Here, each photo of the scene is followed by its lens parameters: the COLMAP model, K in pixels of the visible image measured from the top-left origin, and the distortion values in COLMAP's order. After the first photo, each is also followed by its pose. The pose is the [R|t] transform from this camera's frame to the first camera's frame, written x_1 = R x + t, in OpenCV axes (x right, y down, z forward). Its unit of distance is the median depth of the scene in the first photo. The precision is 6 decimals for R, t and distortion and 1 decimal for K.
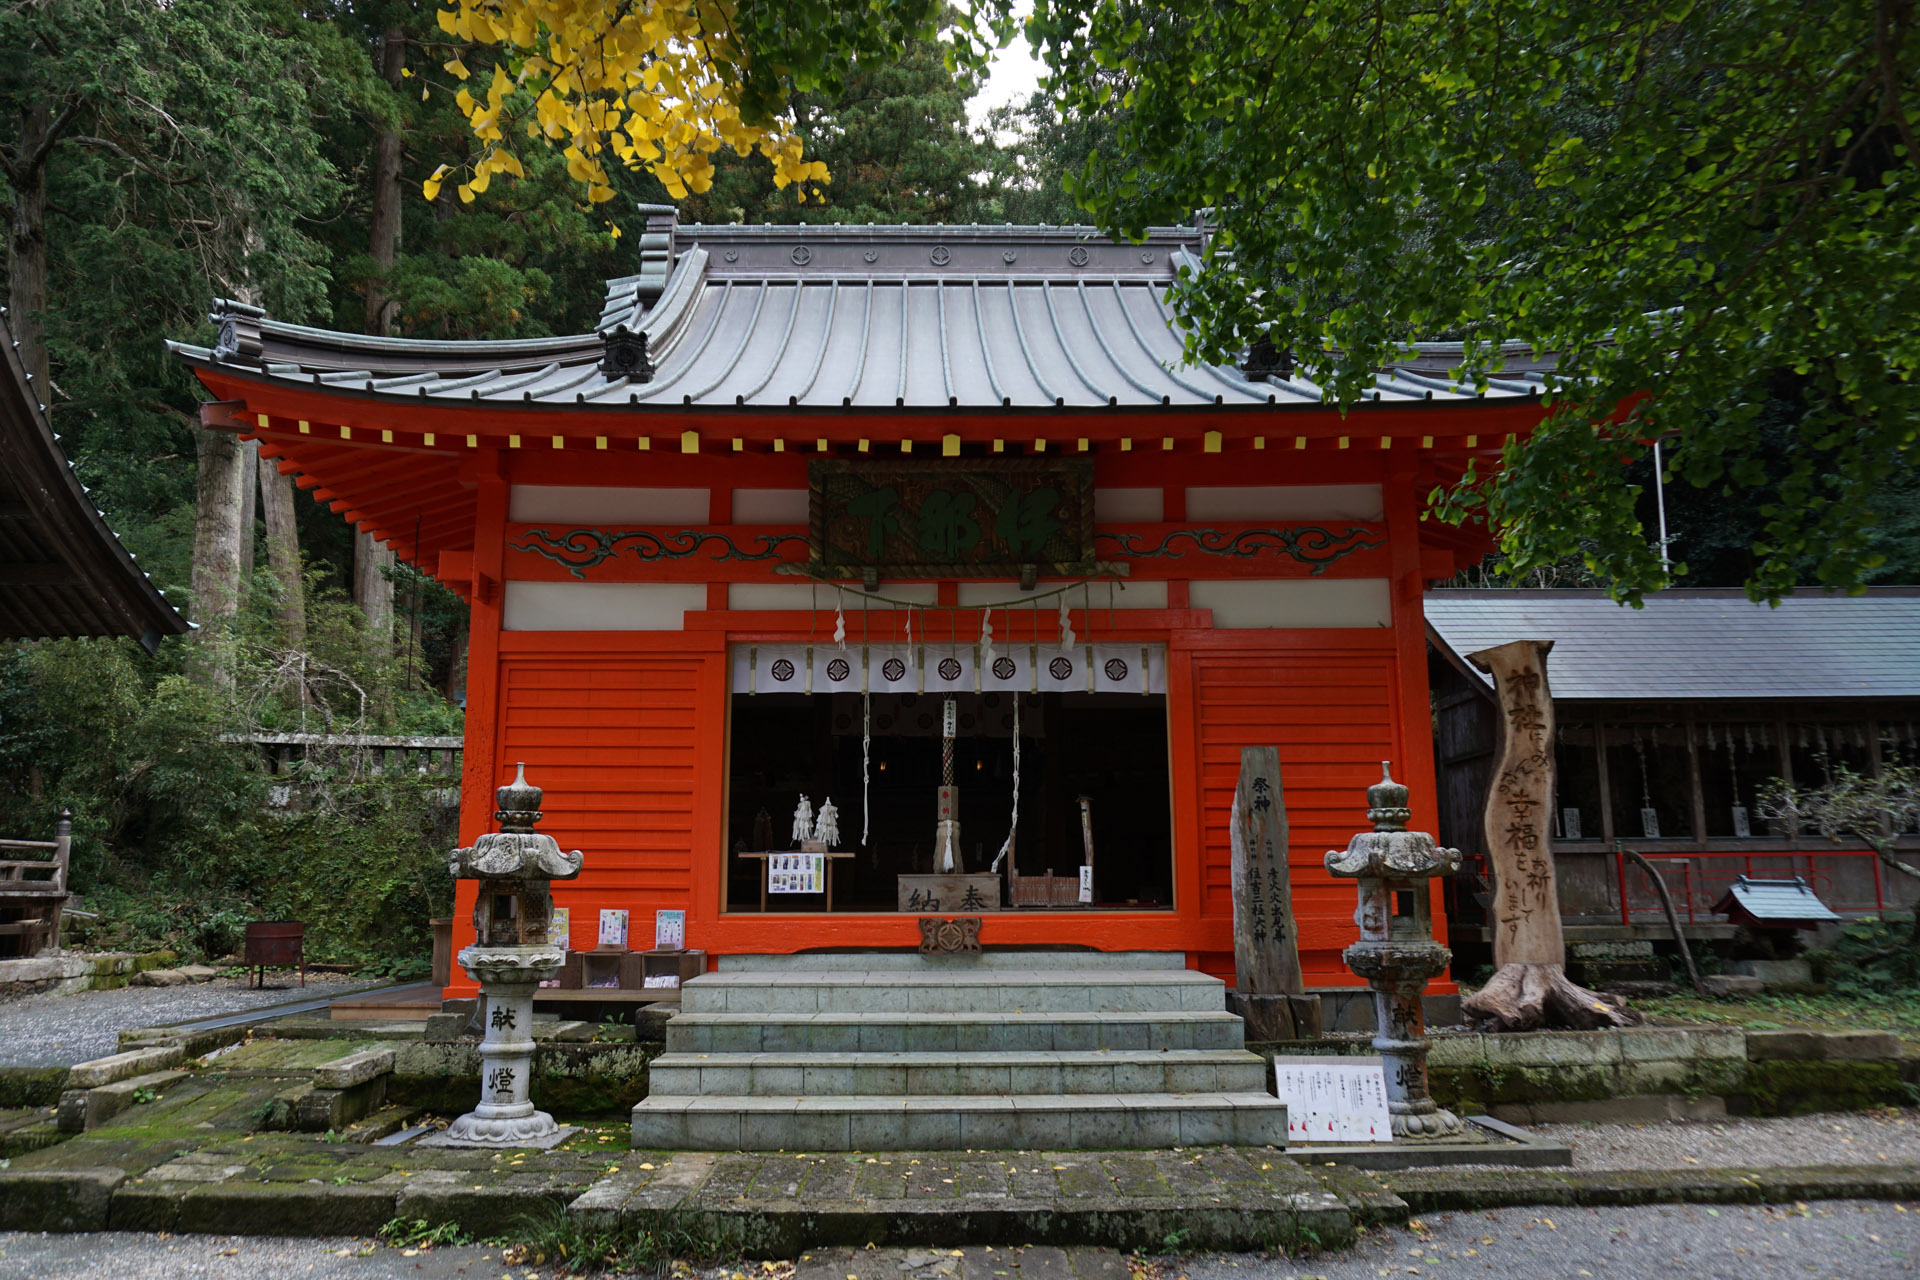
lens RADIAL K [[1317.1, 0, 960.0], [0, 1317.1, 640.0], [0, 0, 1]] dist [-0.060957, 0.045122]
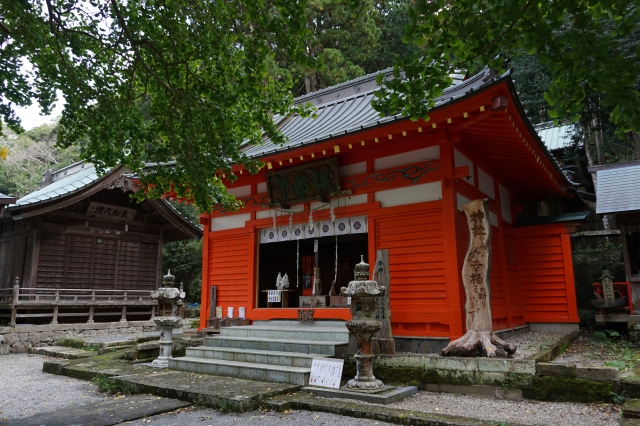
lens RADIAL K [[471.2, 0, 320.0], [0, 471.2, 213.0], [0, 0, 1]] dist [-0.014840, -0.004181]
pose [[0.807008, -0.114128, -0.579407, 0.686987], [0.119747, 0.992390, -0.028690, 0.015686], [0.578272, -0.046230, 0.814533, 0.099231]]
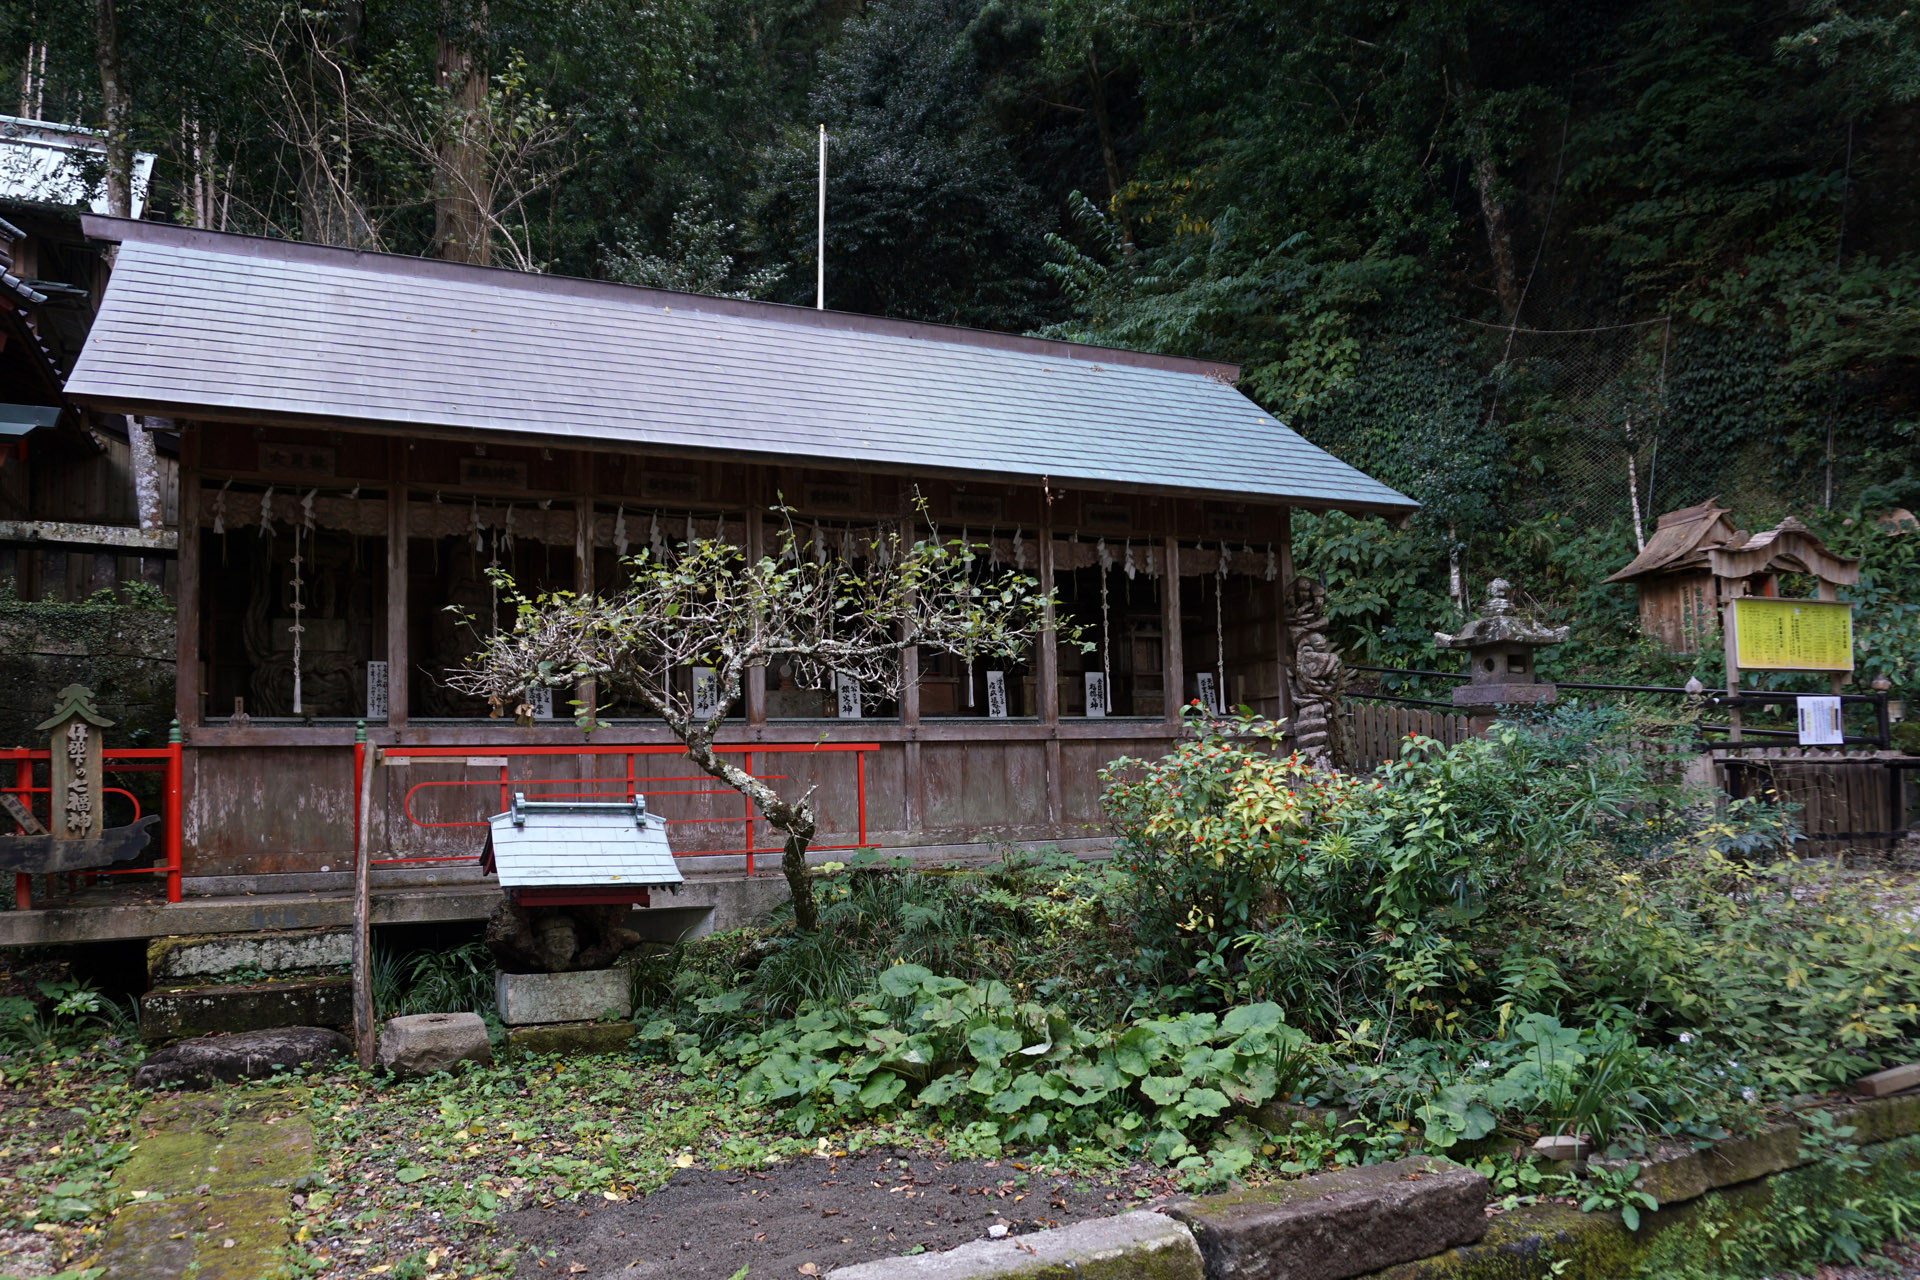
lens RADIAL K [[1402.3, 0, 961.2], [0, 1402.3, 699.1], [0, 0, 1]] dist [-0.052872, 0.002114]
pose [[0.909073, 0.001422, 0.416635, 0.686147], [-0.058289, 0.990594, 0.123800, 0.098742], [-0.412540, -0.136829, 0.900604, 0.624139]]
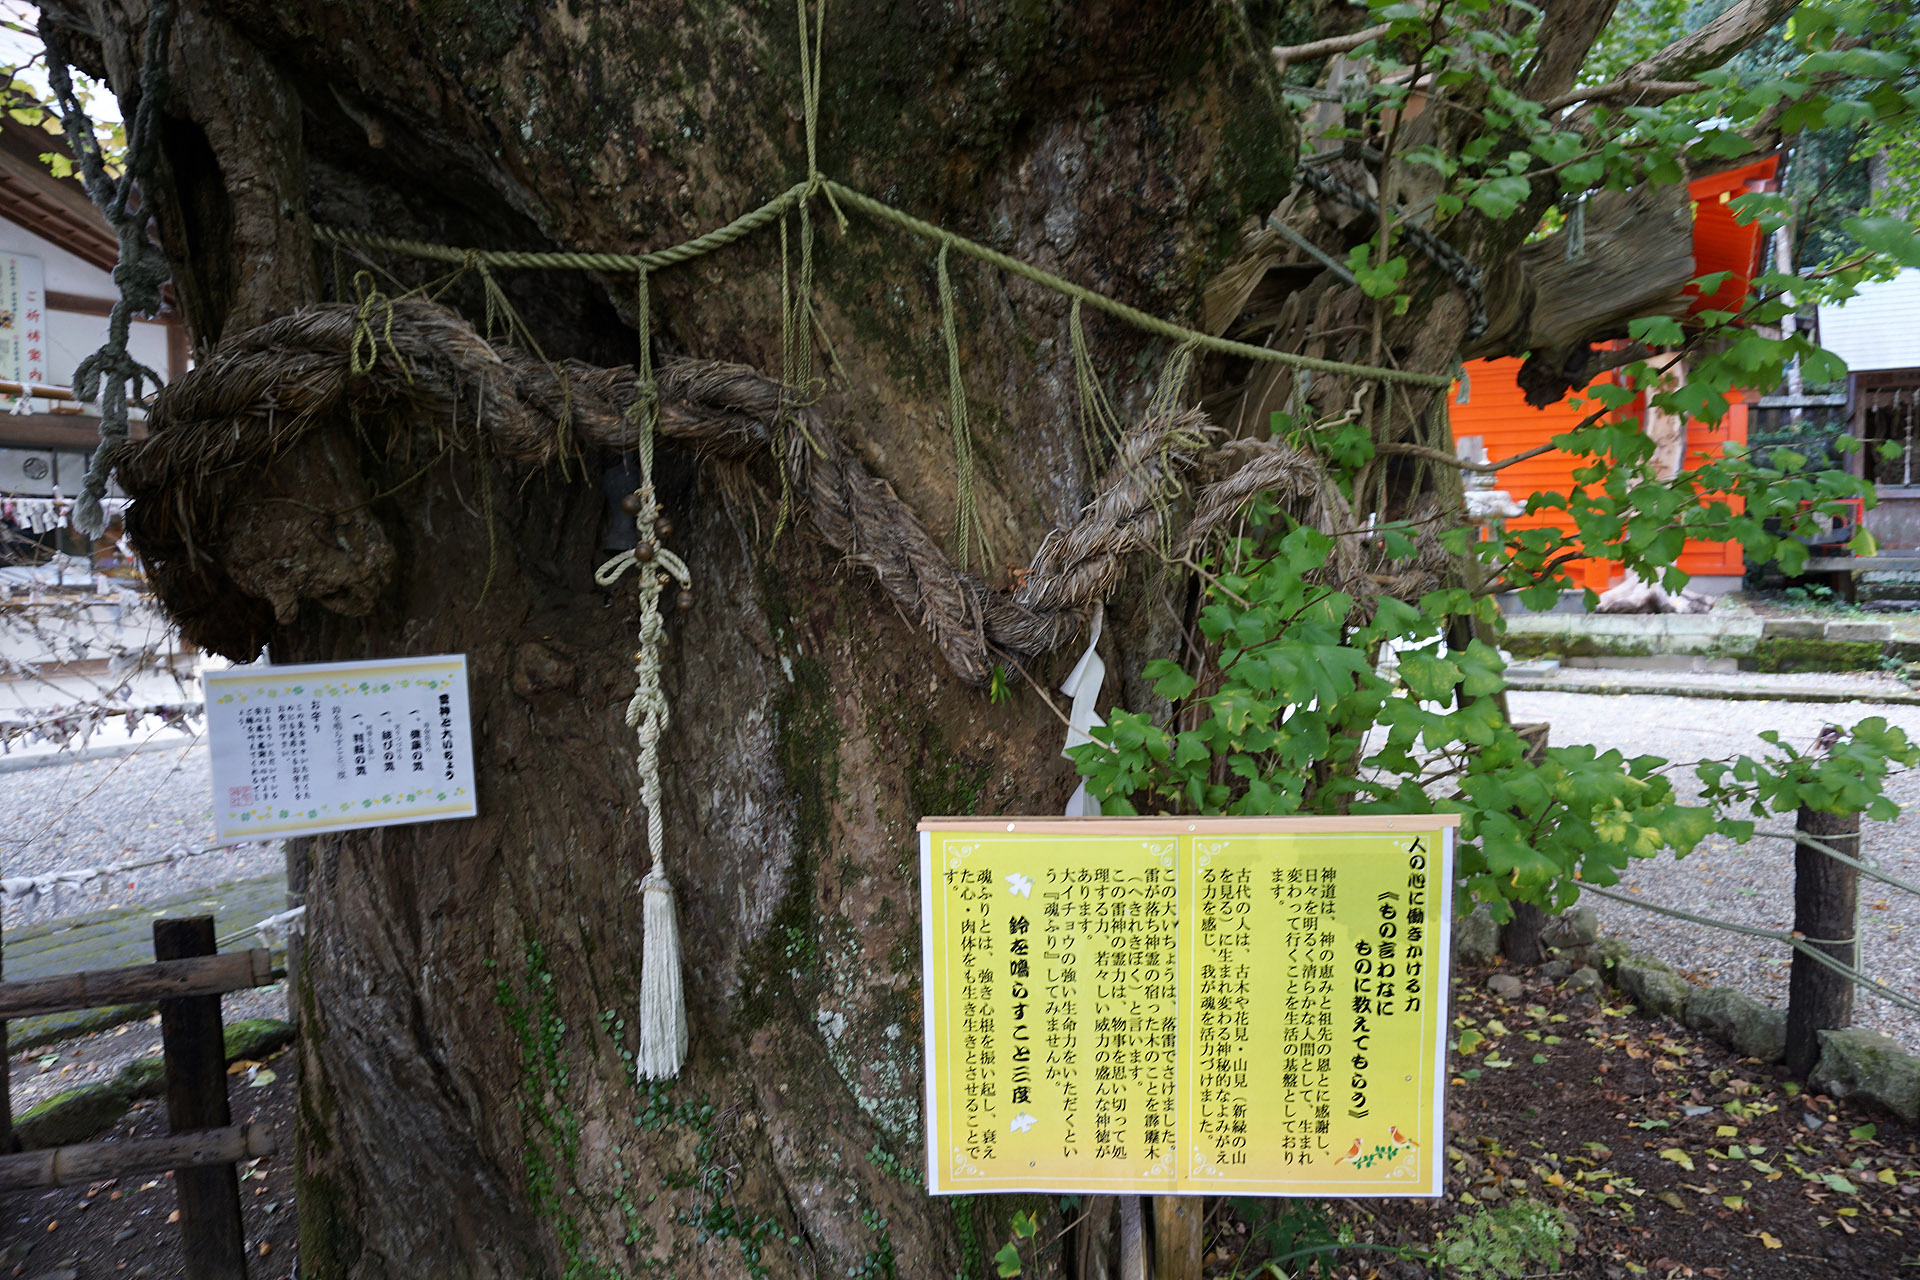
lens RADIAL K [[1317.1, 0, 960.0], [0, 1317.1, 640.0], [0, 0, 1]] dist [-0.060957, 0.045122]
pose [[0.849576, 0.032797, -0.526446, 0.514802], [0.105239, 0.967459, 0.230105, -0.099029], [0.516861, -0.250894, 0.818478, -0.605381]]
